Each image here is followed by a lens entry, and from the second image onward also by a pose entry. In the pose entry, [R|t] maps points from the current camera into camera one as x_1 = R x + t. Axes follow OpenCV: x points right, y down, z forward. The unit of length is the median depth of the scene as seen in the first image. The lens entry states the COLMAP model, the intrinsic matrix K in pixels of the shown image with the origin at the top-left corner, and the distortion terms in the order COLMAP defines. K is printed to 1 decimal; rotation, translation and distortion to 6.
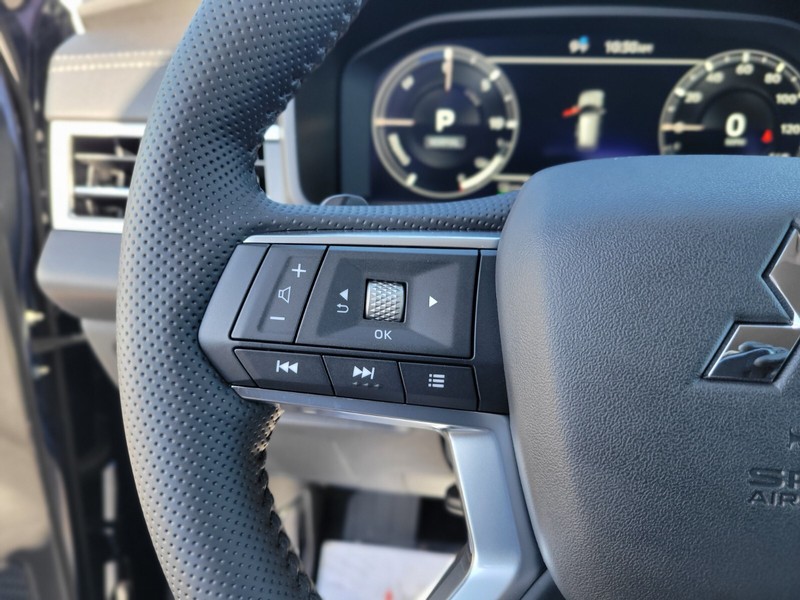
lens RADIAL K [[631.3, 0, 394.7], [0, 631.3, 300.1], [0, 0, 1]] dist [-0.011752, -0.005119]
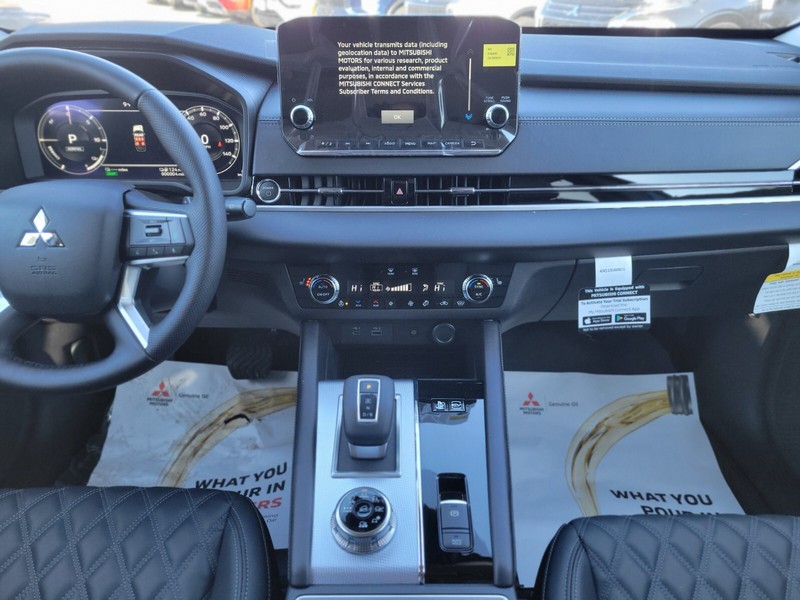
lens RADIAL K [[602.6, 0, 402.7], [0, 602.6, 300.9], [0, 0, 1]] dist [0.037811, -0.010053]
pose [[0.994277, -0.057347, 0.090140, 1.021434], [0.042997, 0.987171, 0.153770, -0.012339], [-0.097802, -0.149014, 0.983987, -1.288759]]
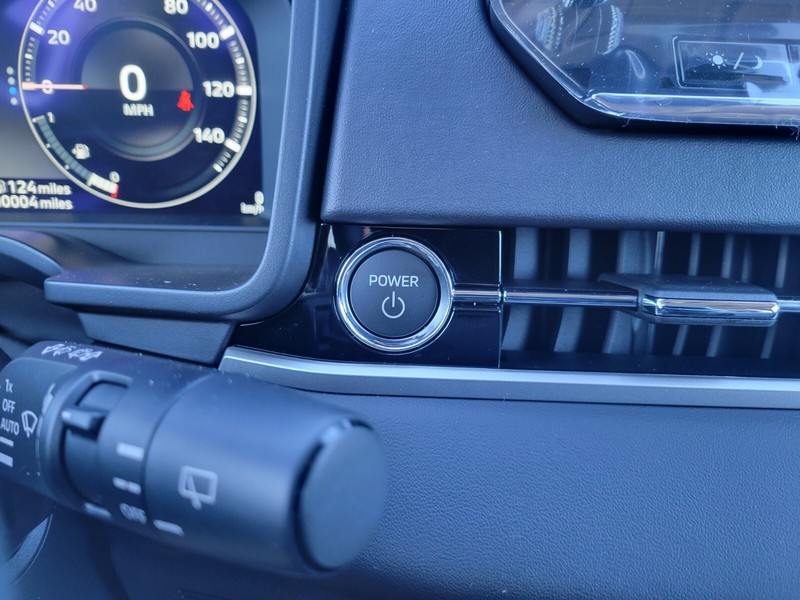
lens RADIAL K [[631.3, 0, 394.7], [0, 631.3, 300.1], [0, 0, 1]] dist [-0.011752, -0.005119]
pose [[0.995892, -0.023822, 0.087357, 0.747200], [0.015248, 0.995116, 0.097527, -0.119959], [-0.089254, -0.095794, 0.991392, 0.333562]]
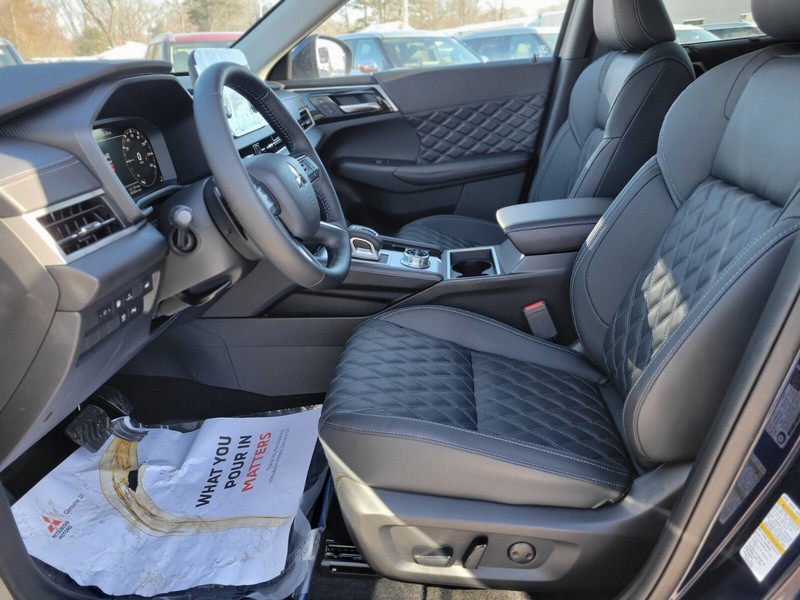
lens RADIAL K [[596.3, 0, 405.6], [0, 596.3, 300.6], [0, 0, 1]] dist [0.035941, -0.008469]
pose [[-0.040239, -0.382912, 0.922908, -2.051782], [0.381691, 0.847717, 0.368358, -0.270420], [-0.923414, 0.367088, 0.112043, -0.084375]]
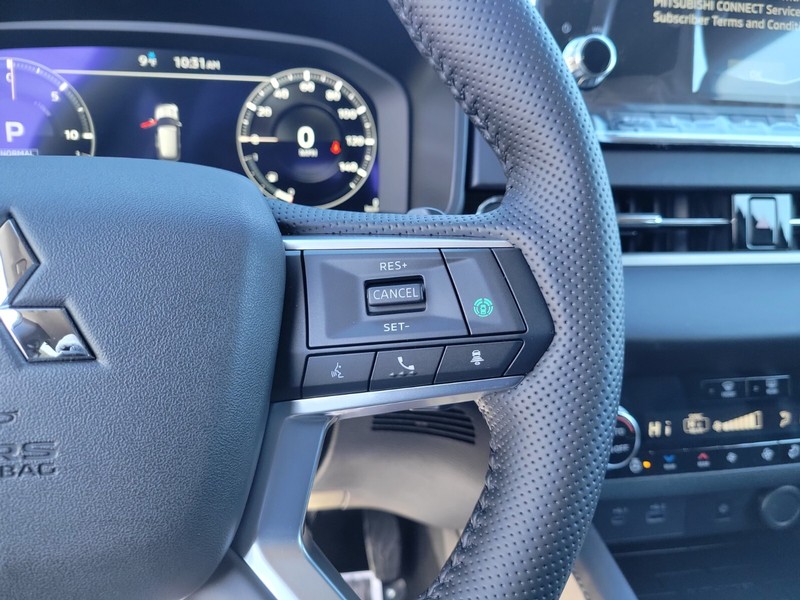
lens RADIAL K [[626.2, 0, 404.1], [0, 626.2, 299.1], [0, 0, 1]] dist [-0.003720, -0.005420]
pose [[0.956811, -0.065224, 0.283298, 0.380668], [0.073673, 0.997097, -0.019258, 0.036283], [-0.281219, 0.039297, 0.958839, -0.083331]]
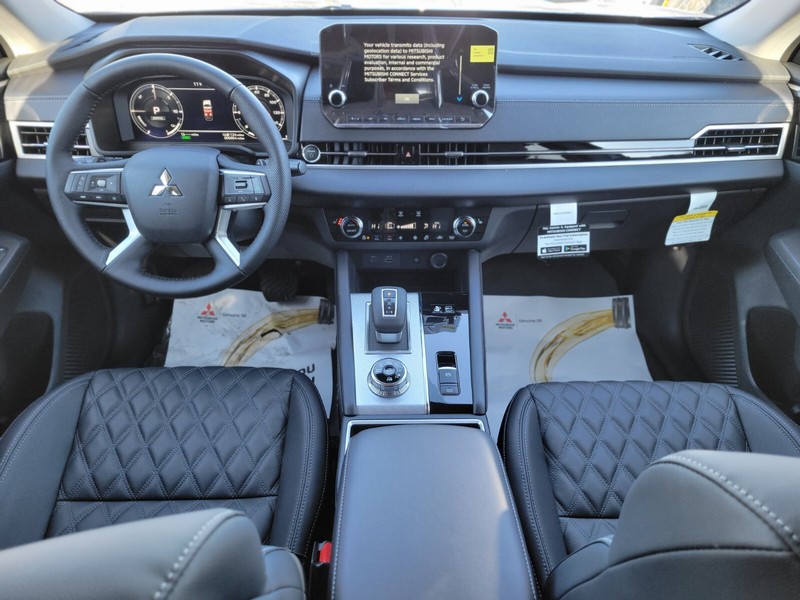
lens RADIAL K [[598.1, 0, 404.0], [0, 598.1, 302.9], [0, 0, 1]] dist [0.056222, -0.041075]
pose [[0.991413, -0.067900, 0.111760, 0.847866], [0.038177, 0.967684, 0.249258, -0.090119], [-0.125073, -0.242851, 0.961967, -2.020879]]
